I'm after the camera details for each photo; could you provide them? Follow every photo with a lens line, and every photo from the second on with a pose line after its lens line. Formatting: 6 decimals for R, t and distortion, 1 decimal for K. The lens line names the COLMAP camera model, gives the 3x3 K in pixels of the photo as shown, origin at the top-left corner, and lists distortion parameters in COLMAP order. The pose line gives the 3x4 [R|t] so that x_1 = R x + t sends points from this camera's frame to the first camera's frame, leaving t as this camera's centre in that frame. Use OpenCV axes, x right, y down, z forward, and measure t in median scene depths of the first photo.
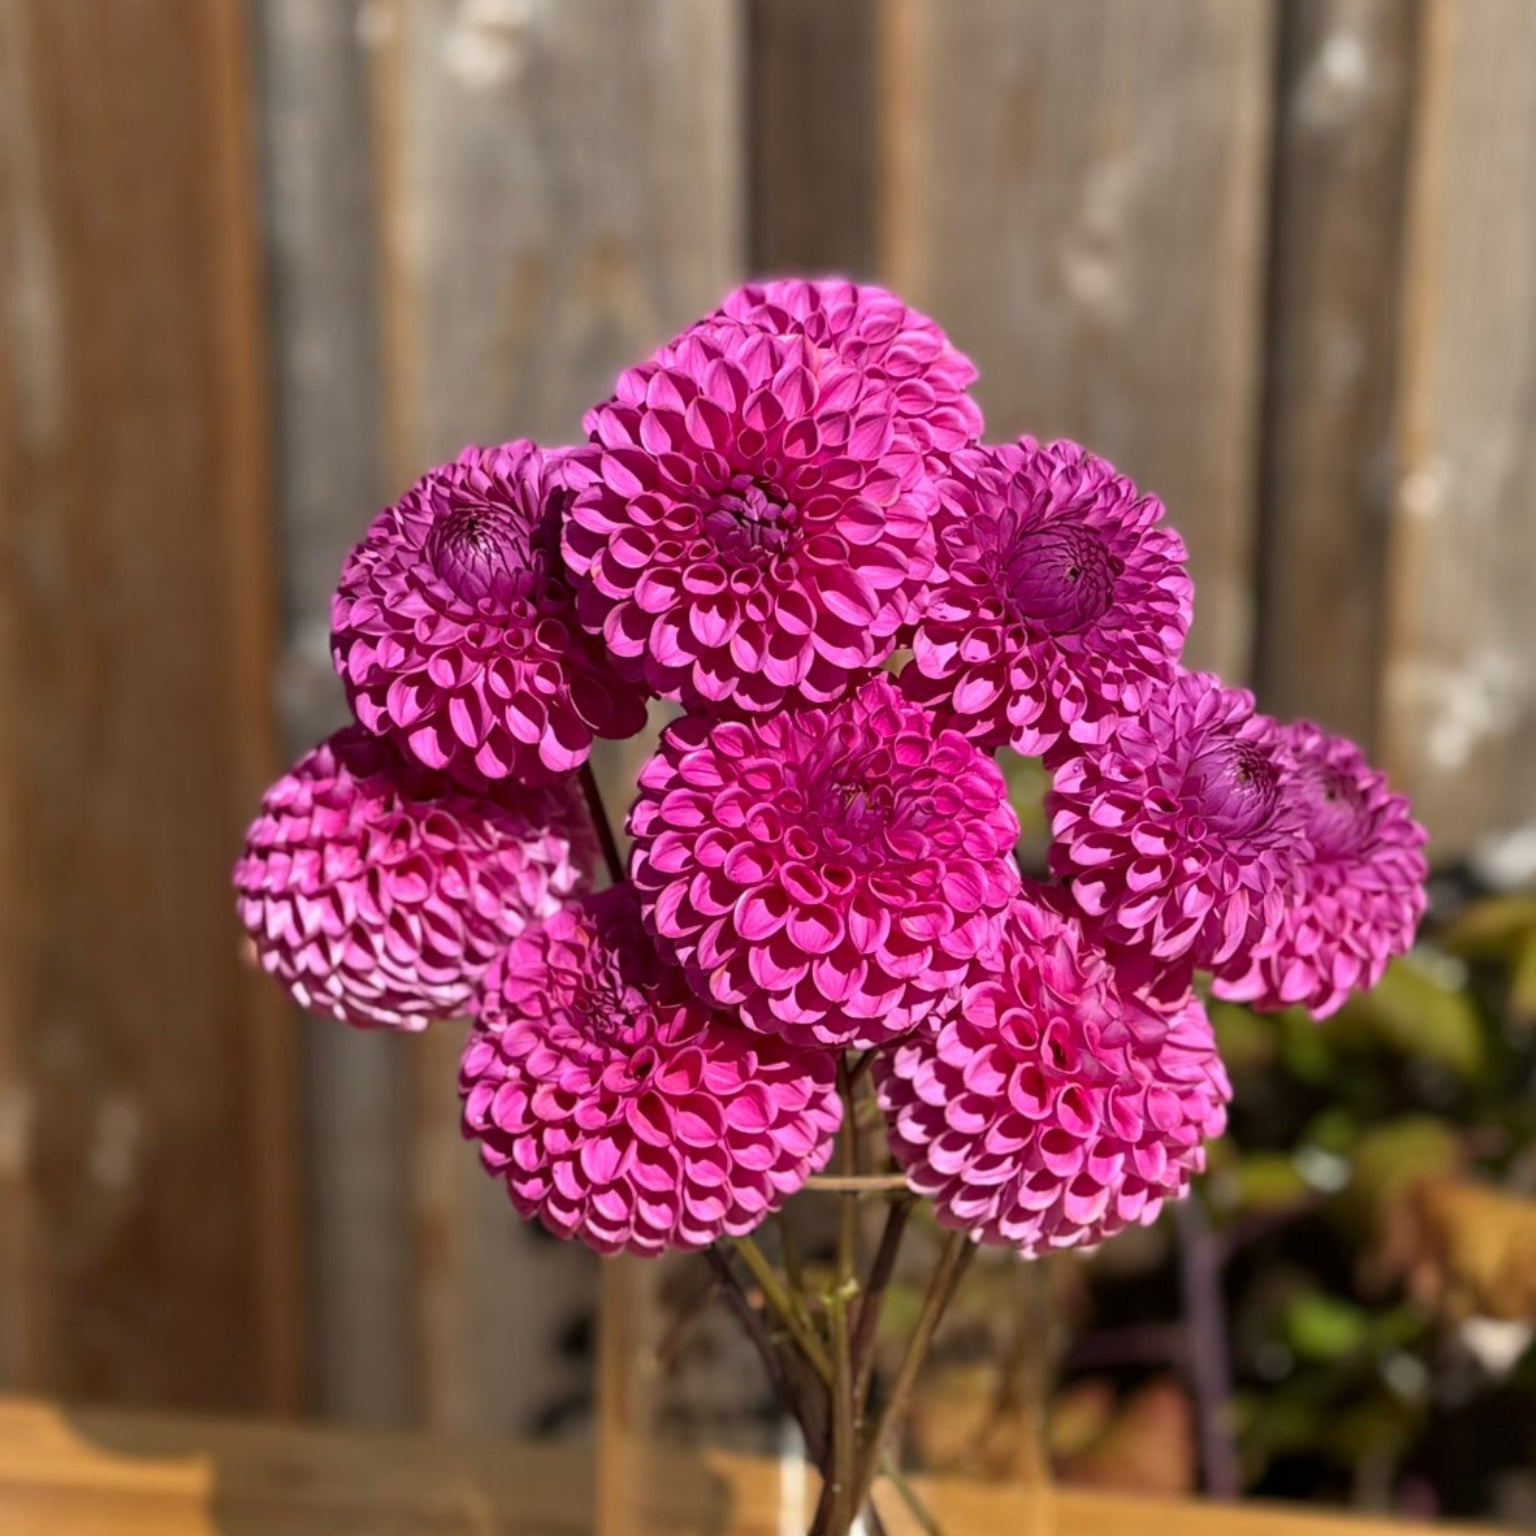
lens RADIAL K [[3617.0, 0, 769.2], [0, 3617.0, 982.9], [0, 0, 1]] dist [0.178780, -0.336332]
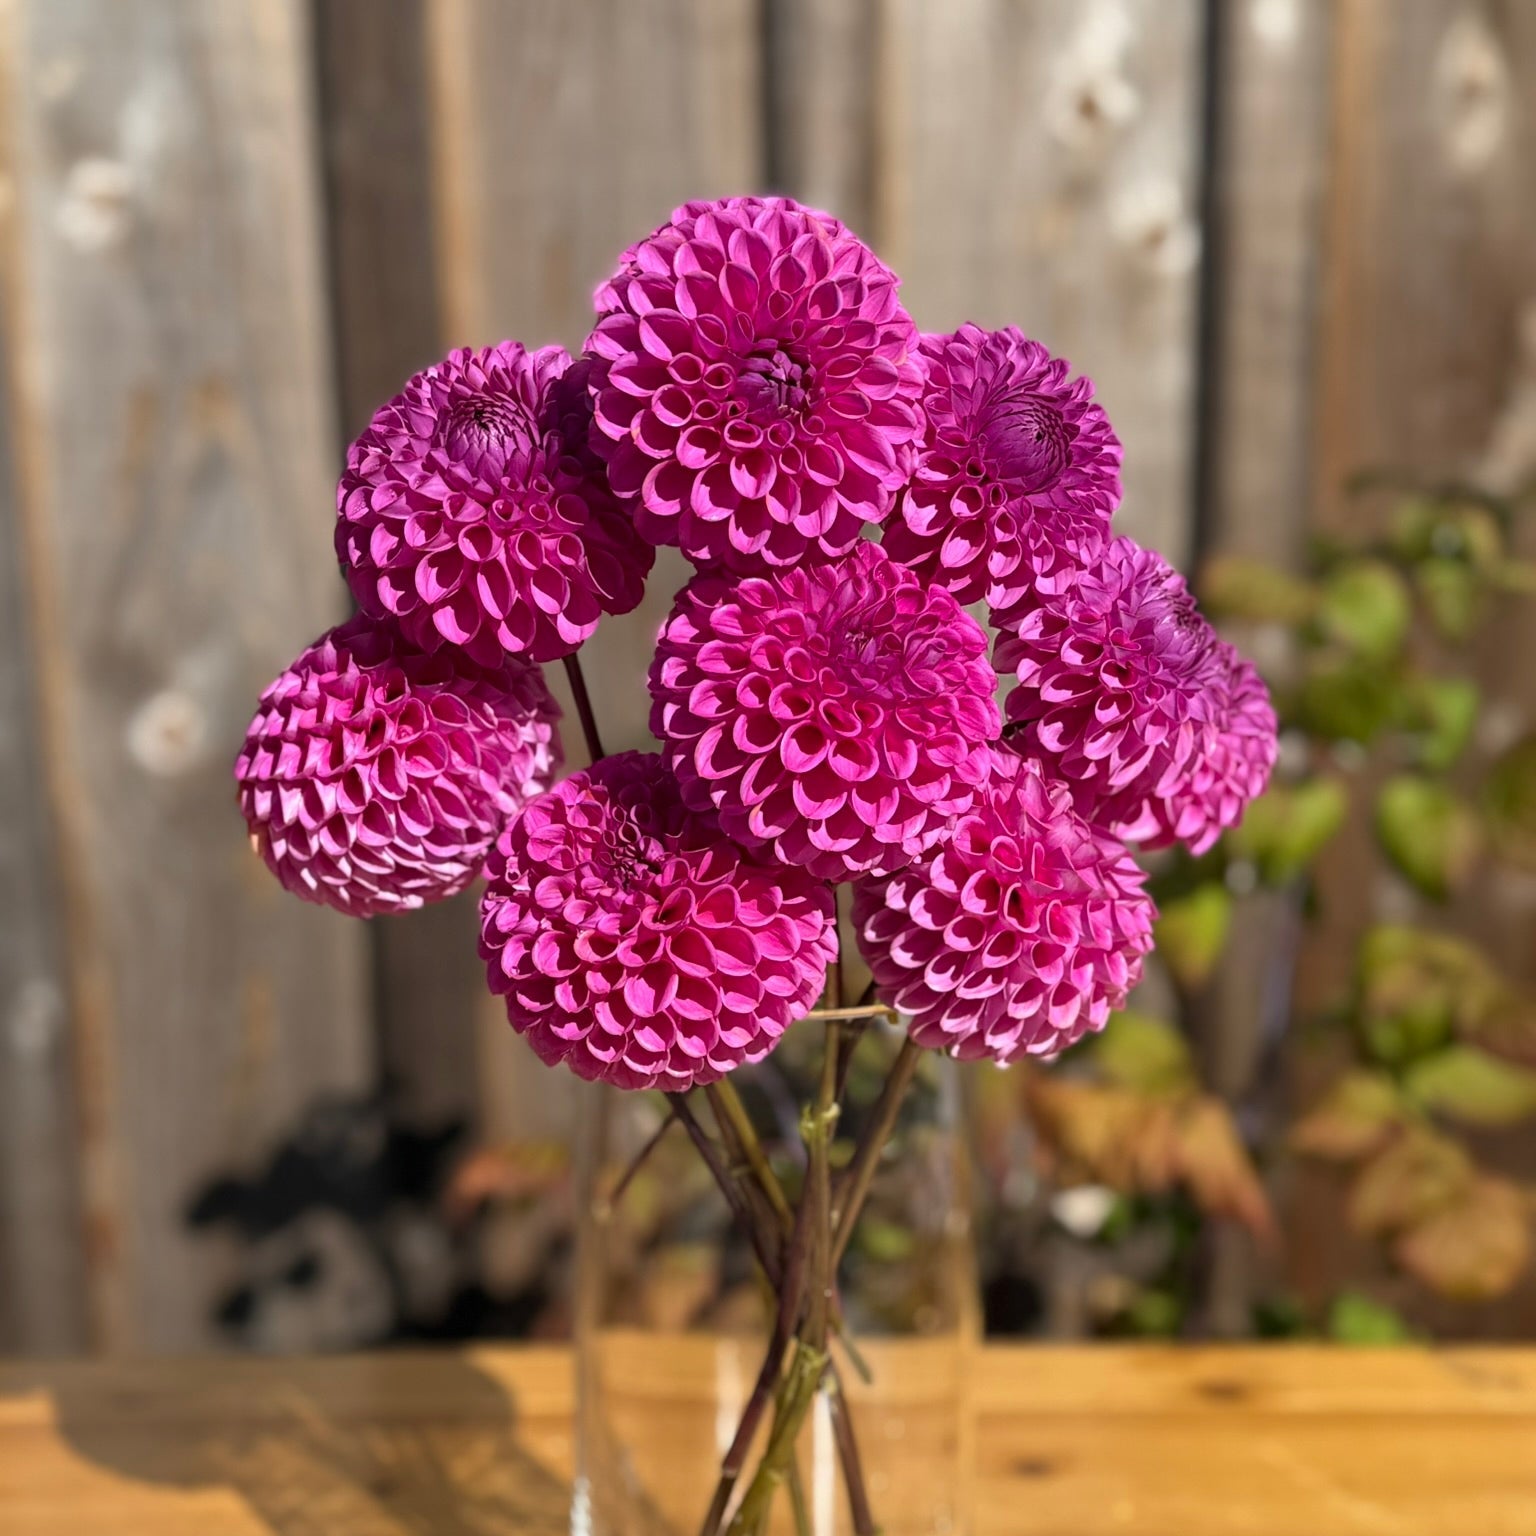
lens RADIAL K [[2820.4, 0, 799.0], [0, 2820.4, 1040.8], [0, 0, 1]] dist [0.125613, -0.091335]
pose [[0.977020, -0.067191, 0.202279, -0.173288], [0.068006, 0.997681, 0.002923, 0.063200], [-0.202006, 0.010900, 0.979324, 0.161880]]
